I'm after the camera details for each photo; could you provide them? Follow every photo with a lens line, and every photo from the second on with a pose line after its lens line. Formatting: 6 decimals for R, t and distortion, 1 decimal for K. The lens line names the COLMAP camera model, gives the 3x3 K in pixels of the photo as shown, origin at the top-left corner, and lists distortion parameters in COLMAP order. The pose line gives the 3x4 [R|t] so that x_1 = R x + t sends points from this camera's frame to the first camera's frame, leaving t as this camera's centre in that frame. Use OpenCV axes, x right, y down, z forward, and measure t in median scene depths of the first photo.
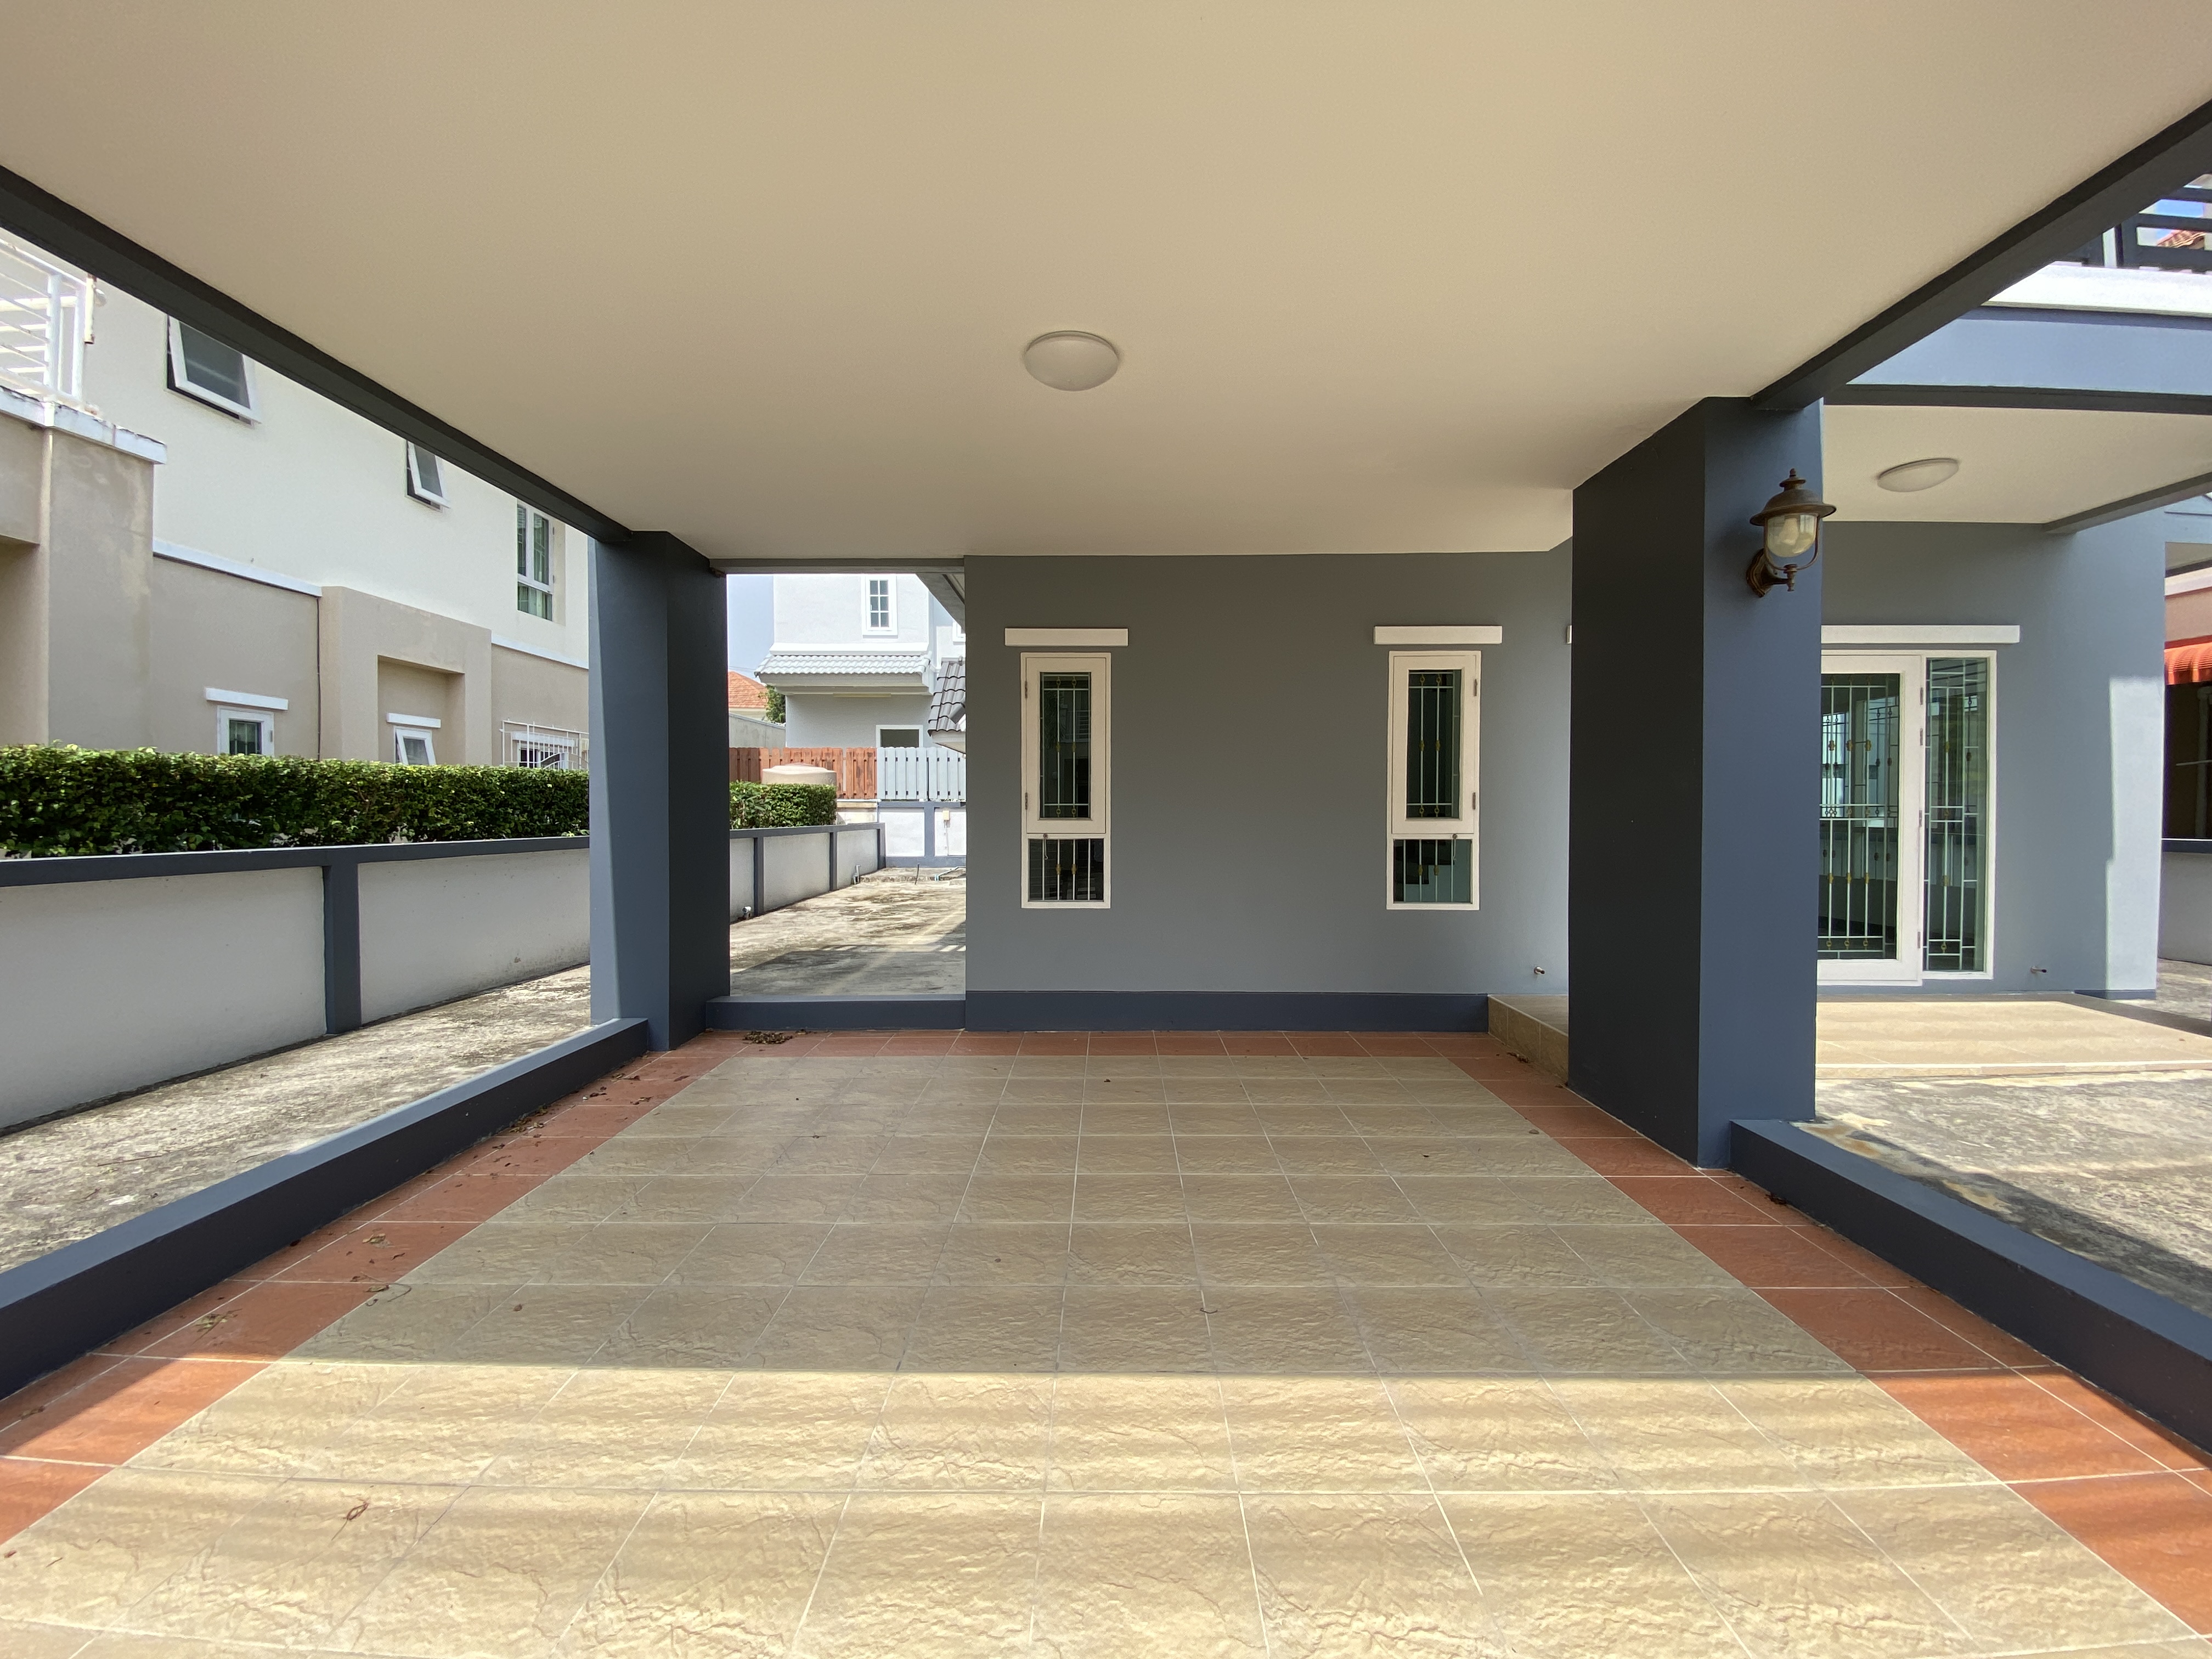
lens RADIAL K [[902.9, 0, 1106.0], [0, 902.9, 829.5], [0, 0, 1]] dist [0.019159, -0.020384]
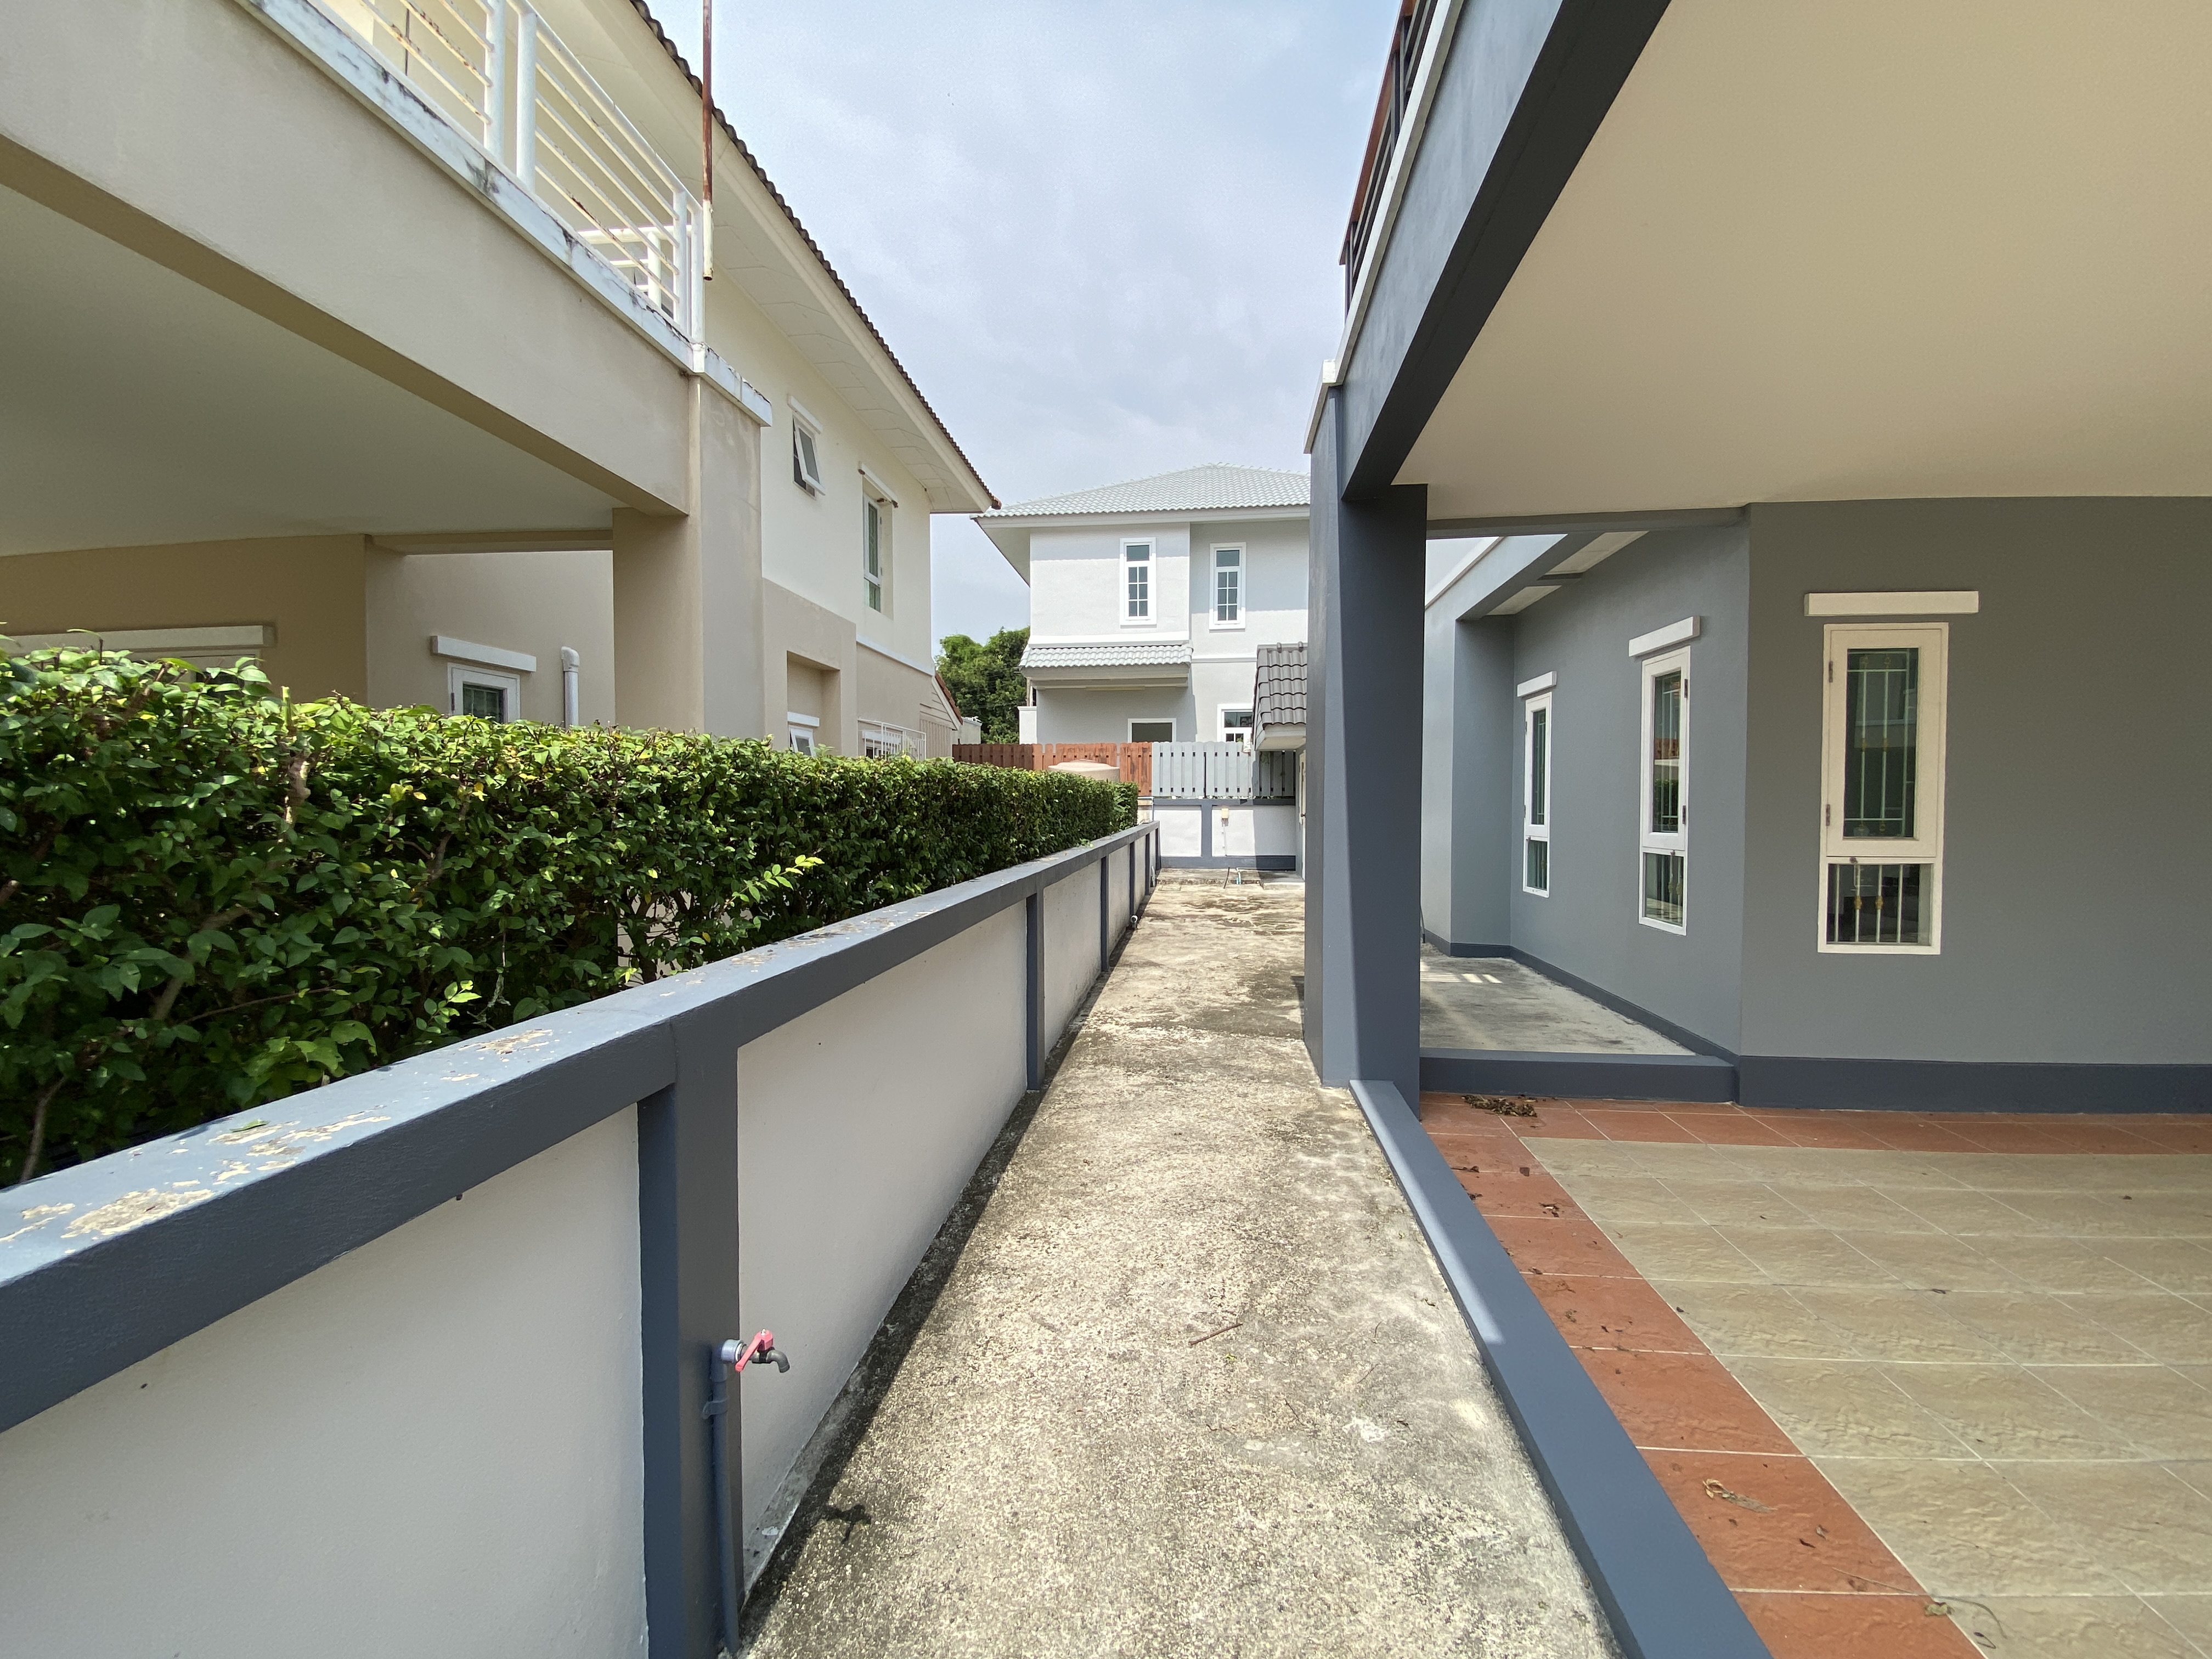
lens RADIAL K [[902.9, 0, 1106.0], [0, 902.9, 829.5], [0, 0, 1]] dist [0.019159, -0.020384]
pose [[0.994045, 0.004177, -0.108888, -0.622661], [-0.003184, 0.999952, 0.009296, -0.023811], [0.108921, -0.008894, 0.994011, 0.150453]]
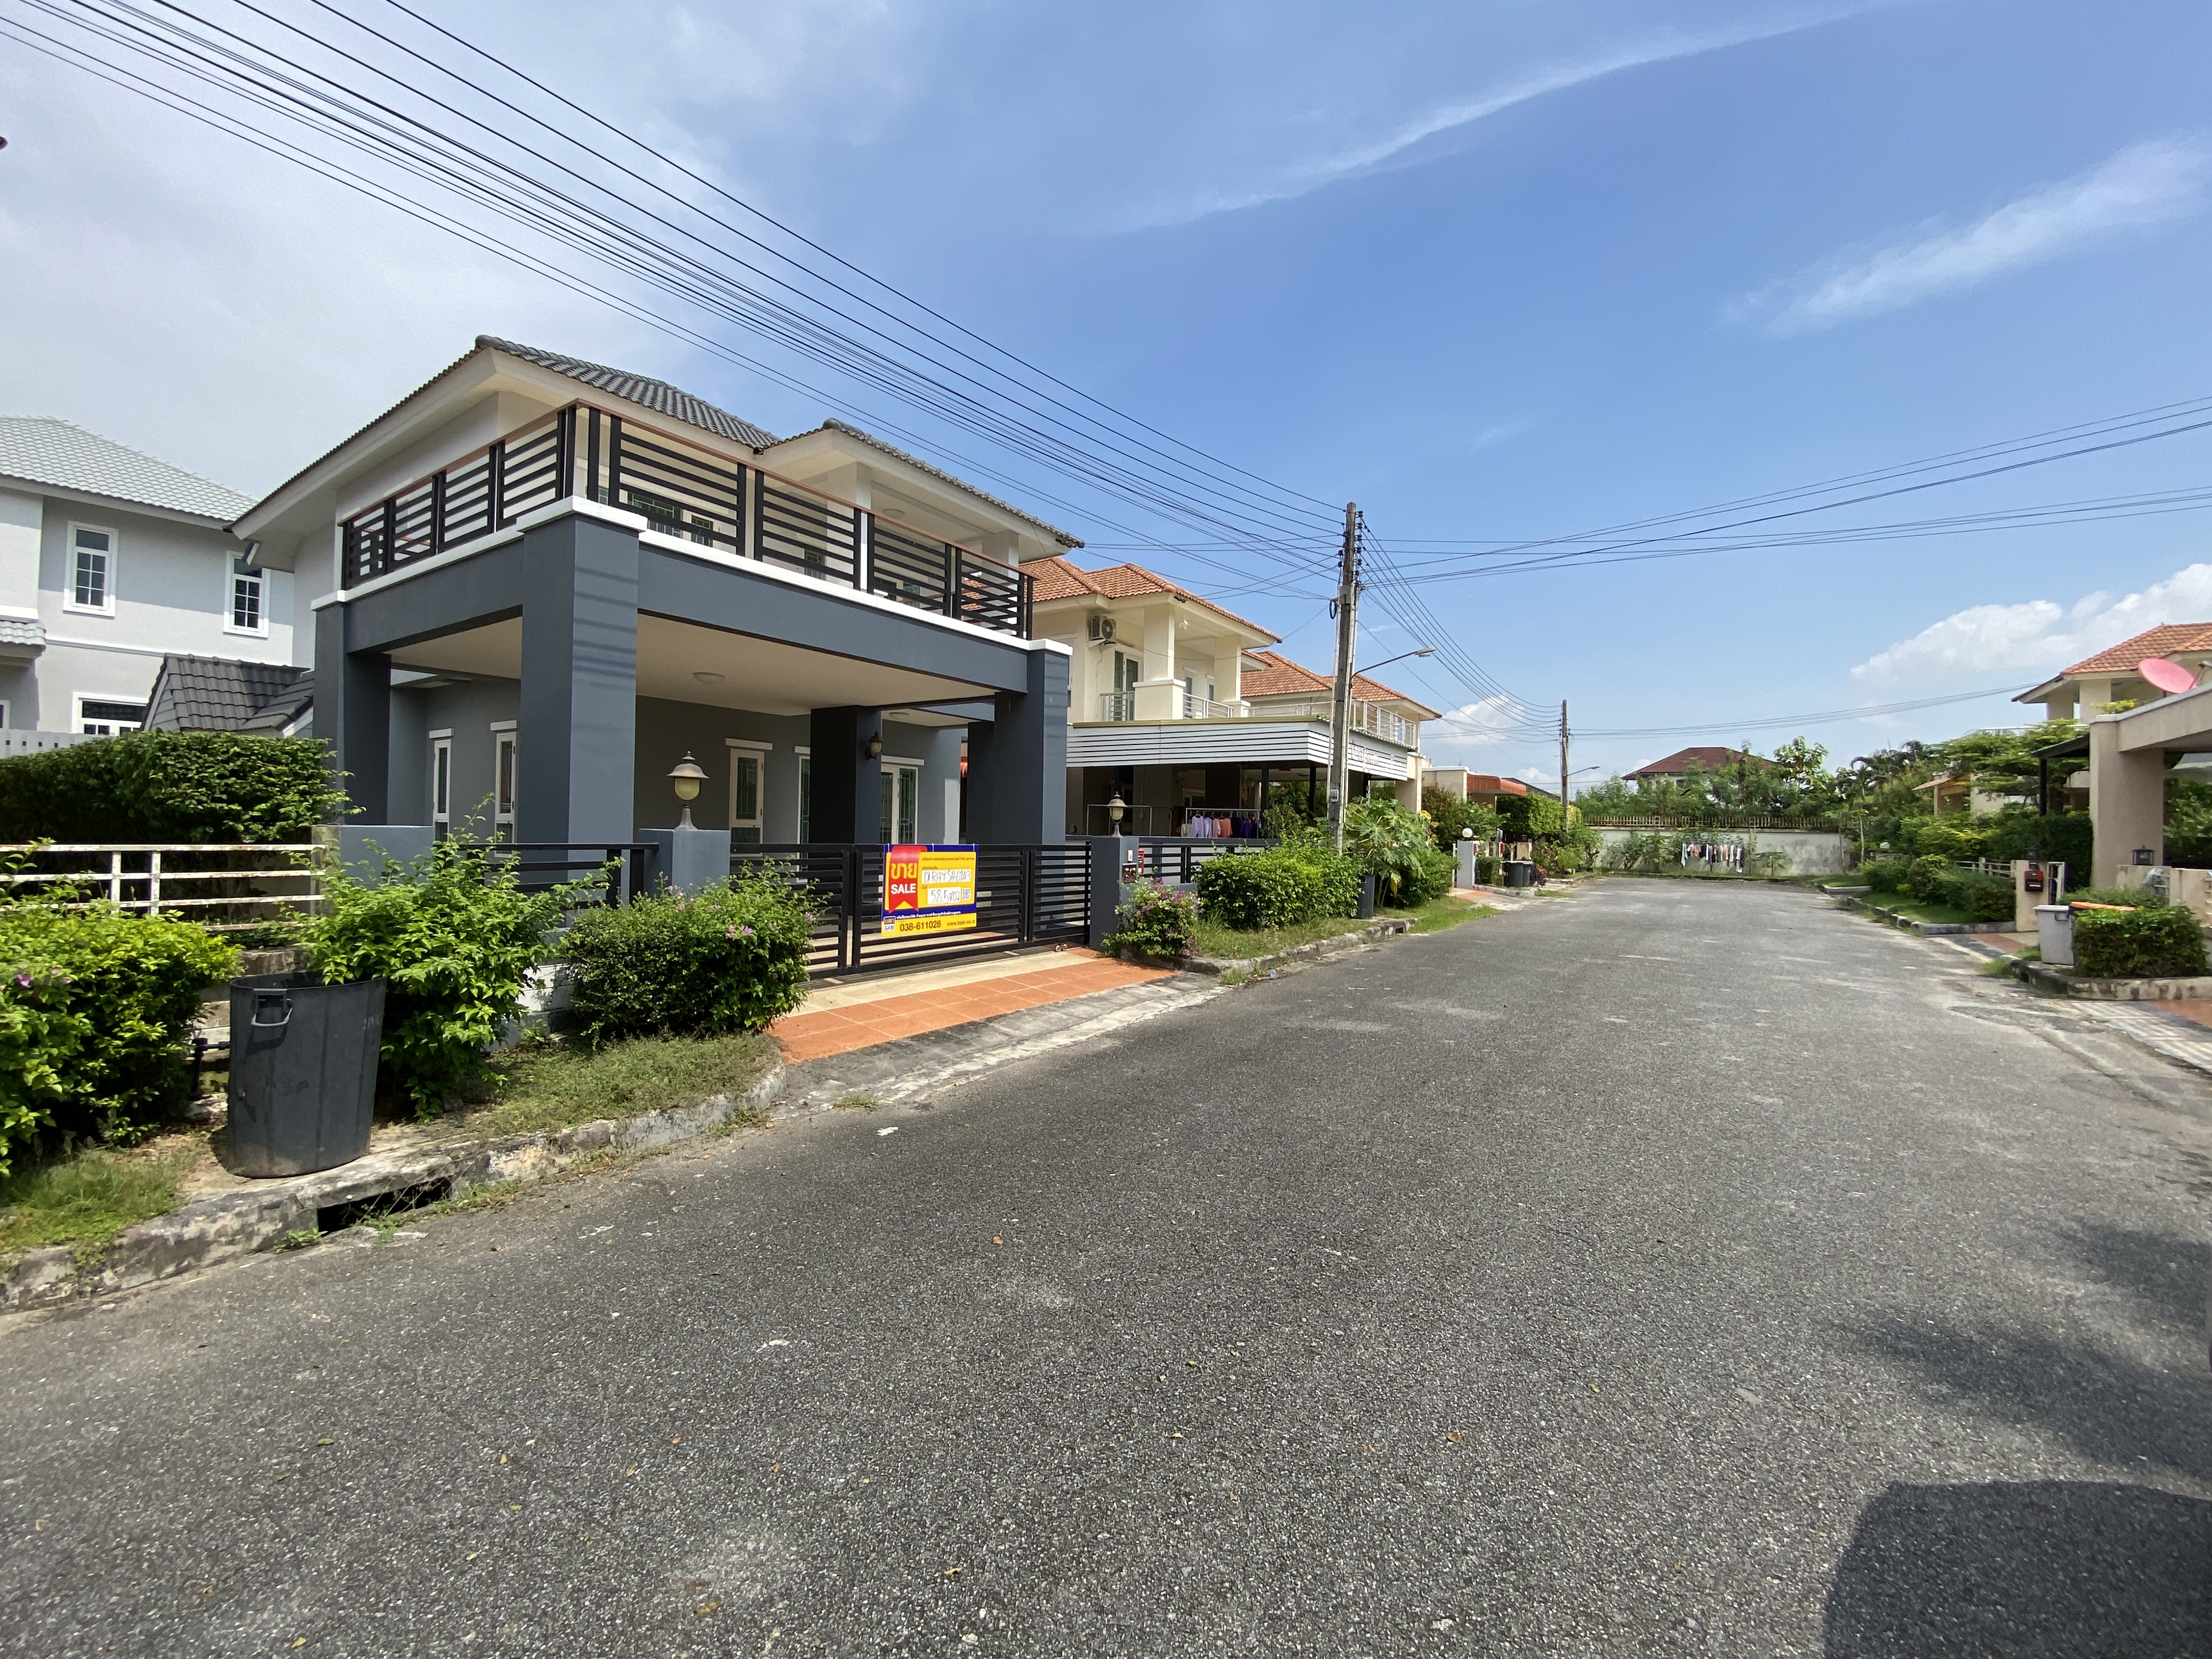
lens RADIAL K [[884.8, 0, 1114.1], [0, 884.8, 853.2], [0, 0, 1]] dist [0.028580, -0.018144]
pose [[0.547605, -0.006985, 0.836708, -1.083487], [-0.006265, 0.999903, 0.012447, 0.043475], [-0.836713, -0.012058, 0.547508, -1.125889]]
